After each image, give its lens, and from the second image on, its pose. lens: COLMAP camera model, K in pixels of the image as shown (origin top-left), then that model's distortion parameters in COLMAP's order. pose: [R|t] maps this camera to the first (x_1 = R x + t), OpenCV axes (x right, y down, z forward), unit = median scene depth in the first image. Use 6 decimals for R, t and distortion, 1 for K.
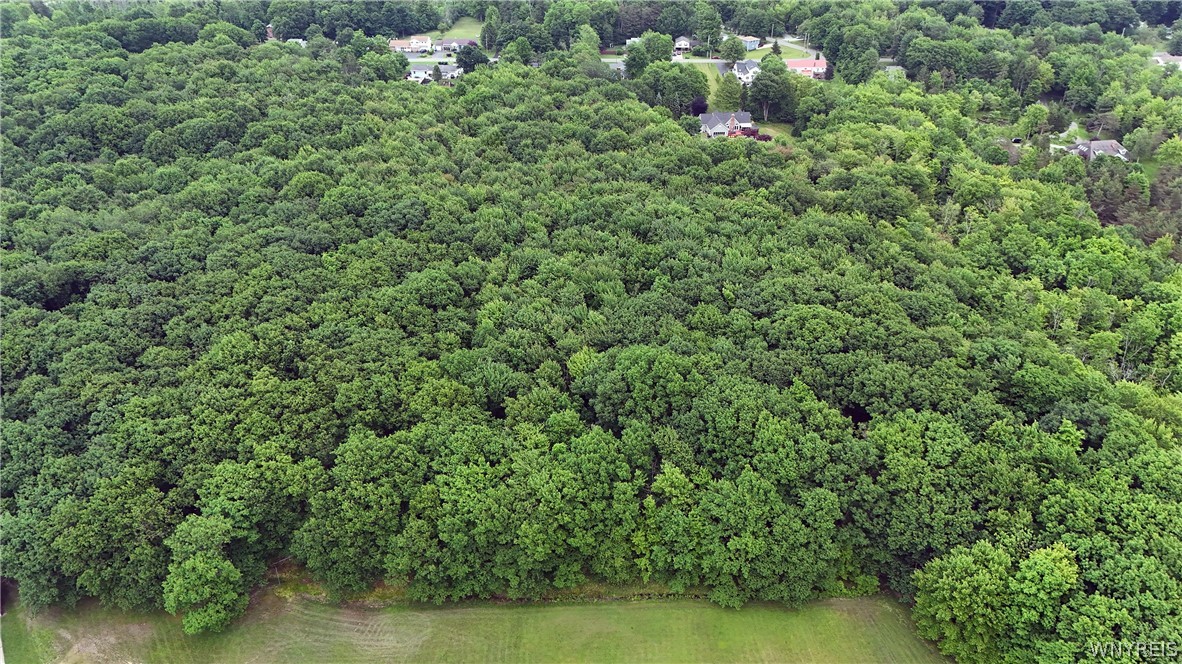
lens RADIAL K [[874.4, 0, 591.0], [0, 874.4, 332.0], [0, 0, 1]] dist [0.078492, -0.079990]
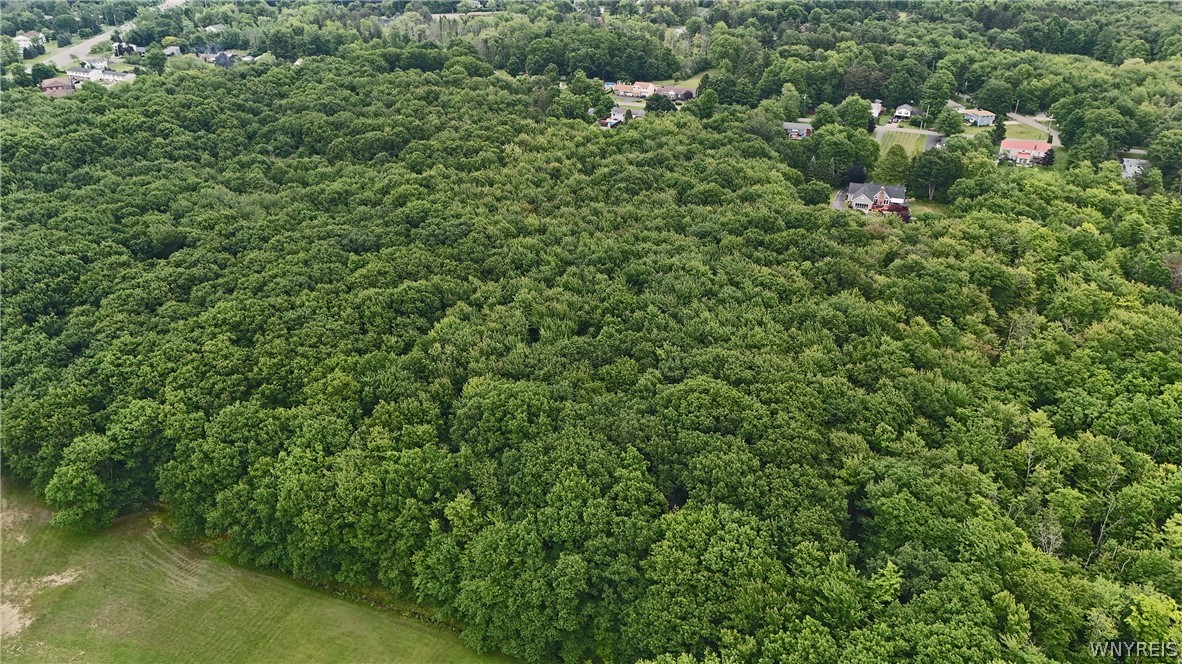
lens RADIAL K [[874.4, 0, 591.0], [0, 874.4, 332.0], [0, 0, 1]] dist [0.078492, -0.079990]
pose [[0.914244, 0.185751, -0.360076, 0.315967], [-0.205060, 0.978622, -0.015816, -0.026553], [0.349440, 0.088297, 0.932789, 0.049955]]
